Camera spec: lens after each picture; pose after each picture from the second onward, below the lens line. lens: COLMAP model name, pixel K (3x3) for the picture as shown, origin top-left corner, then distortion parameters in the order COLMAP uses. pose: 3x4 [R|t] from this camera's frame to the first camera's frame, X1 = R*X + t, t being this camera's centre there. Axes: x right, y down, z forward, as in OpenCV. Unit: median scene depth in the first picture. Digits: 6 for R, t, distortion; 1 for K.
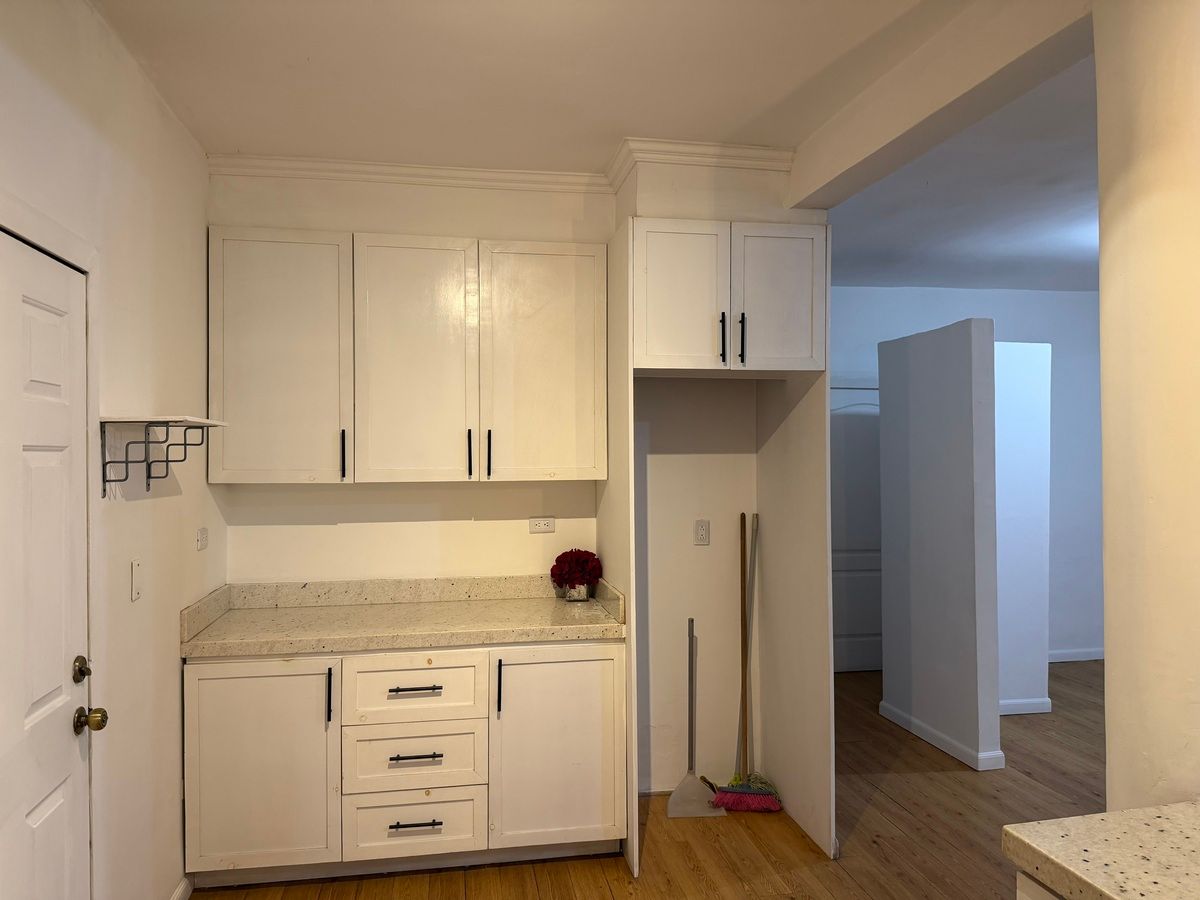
lens RADIAL K [[843.5, 0, 594.5], [0, 843.5, 444.3], [0, 0, 1]] dist [0.068372, -0.086507]
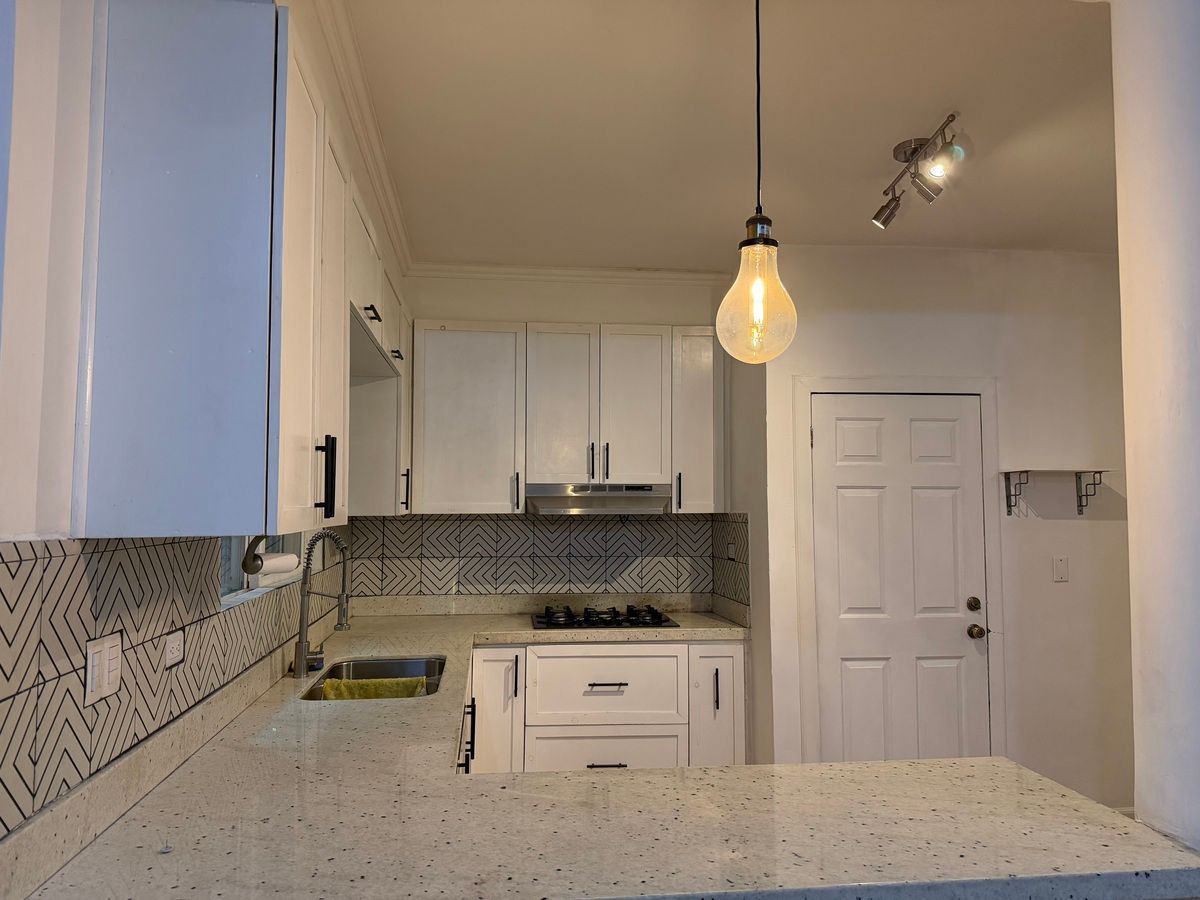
lens RADIAL K [[843.5, 0, 595.6], [0, 843.5, 451.9], [0, 0, 1]] dist [0.068372, -0.086507]
pose [[-0.104755, -0.051081, -0.993185, 1.167153], [0.011553, 0.998550, -0.052575, 0.012821], [0.994431, -0.016982, -0.104013, 0.313033]]
